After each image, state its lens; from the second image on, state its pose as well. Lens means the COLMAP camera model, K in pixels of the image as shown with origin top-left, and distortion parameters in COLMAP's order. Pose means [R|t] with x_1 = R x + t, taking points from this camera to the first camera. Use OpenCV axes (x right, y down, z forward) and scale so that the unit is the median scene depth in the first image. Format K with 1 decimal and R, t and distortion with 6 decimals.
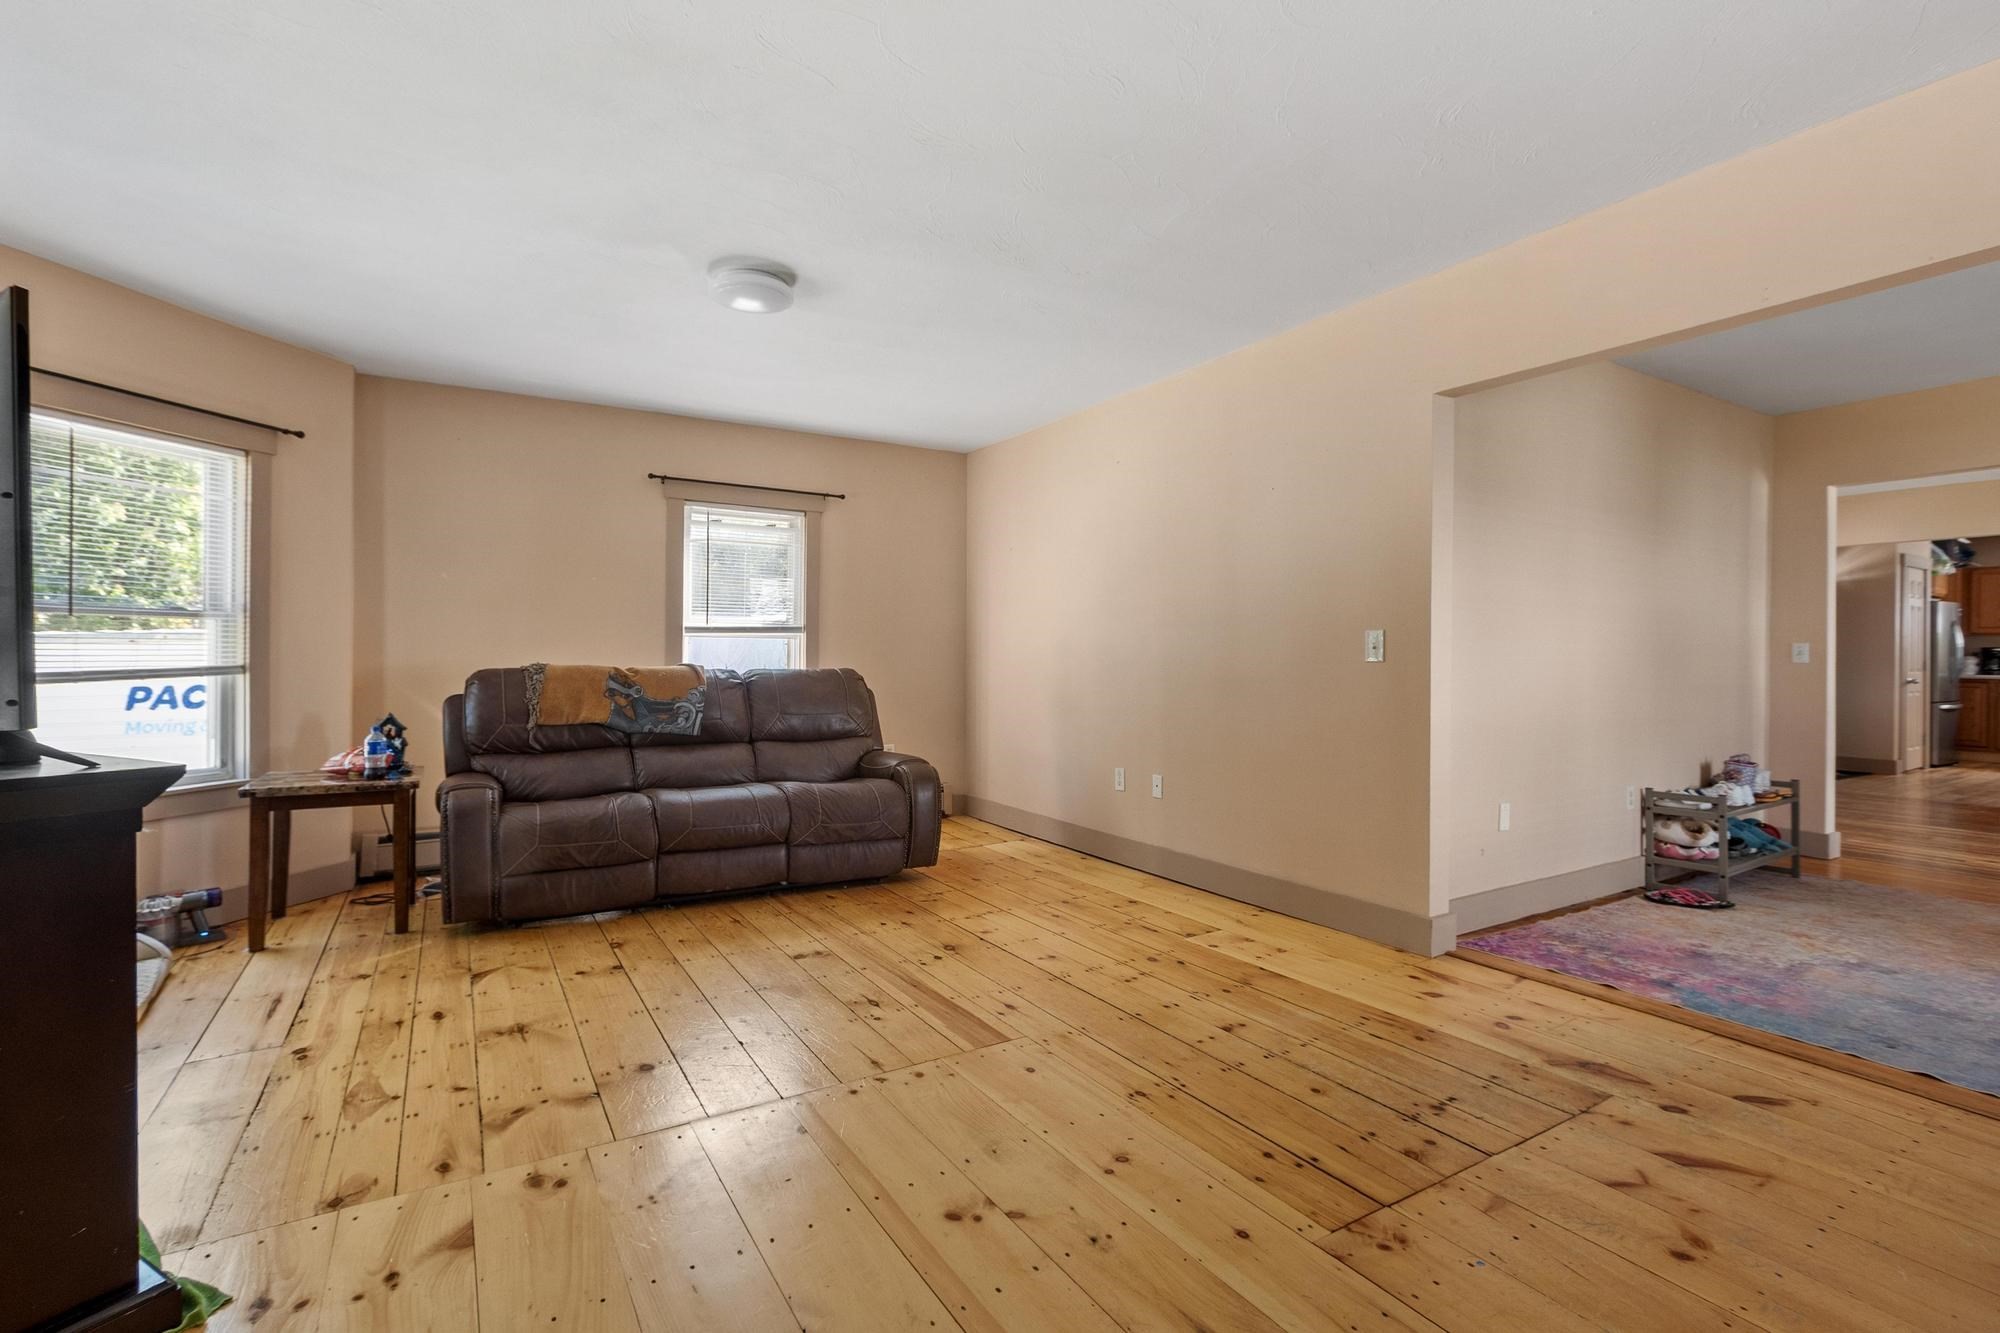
lens RADIAL K [[882.4, 0, 1000.6], [0, 882.4, 663.3], [0, 0, 1]] dist [-0.000337, 0.000007]
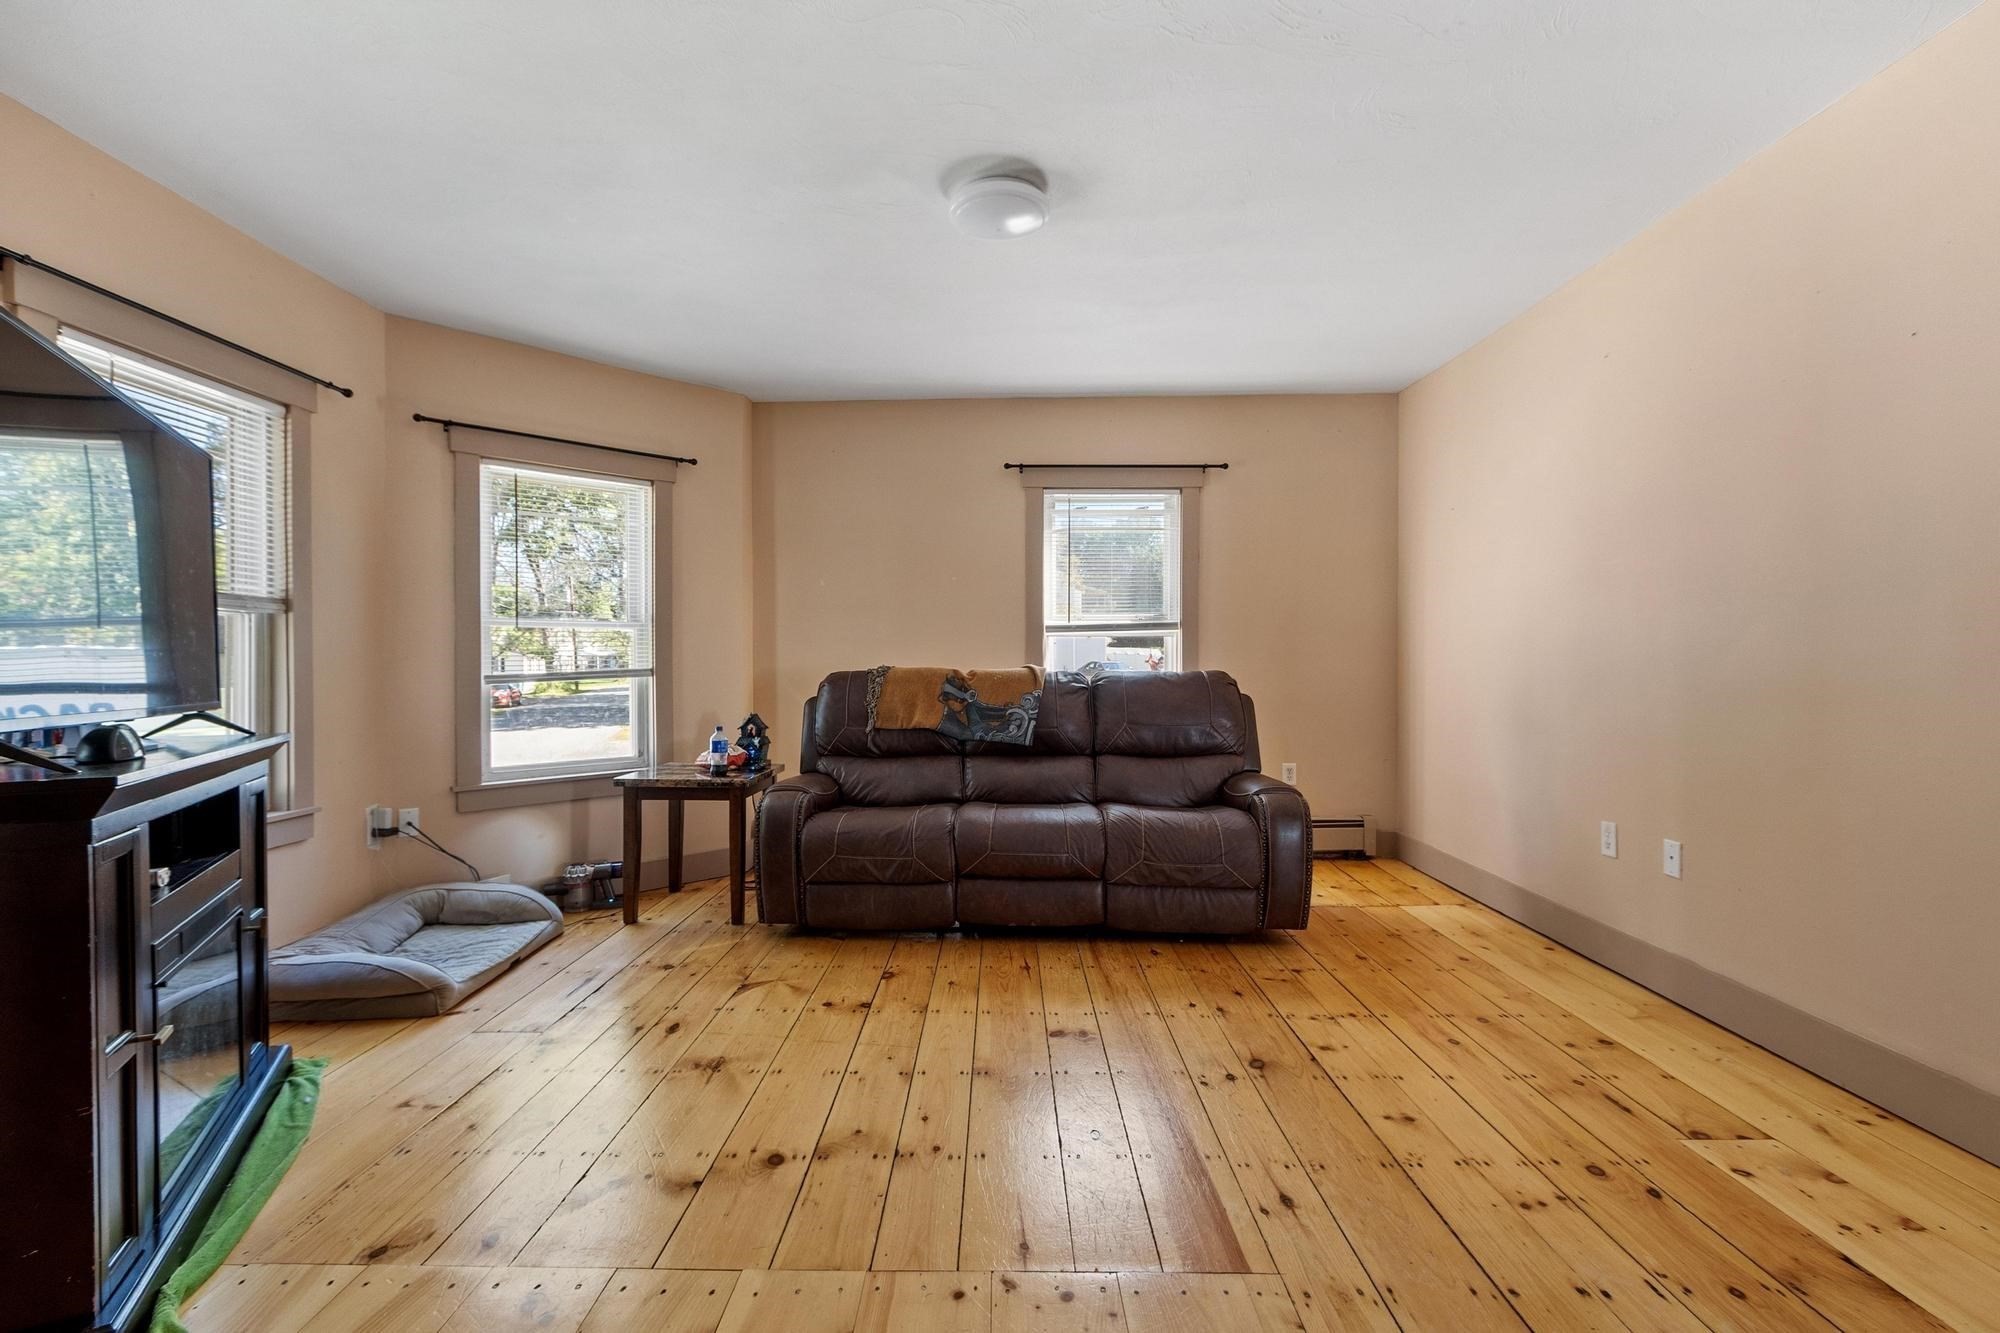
lens RADIAL K [[882.4, 0, 996.2], [0, 882.4, 675.5], [0, 0, 1]] dist [-0.000337, 0.000007]
pose [[0.844992, 0.001050, -0.534778, 0.125969], [0.004858, 0.999942, 0.009638, 0.001874], [0.534757, -0.010742, 0.844938, 0.255955]]
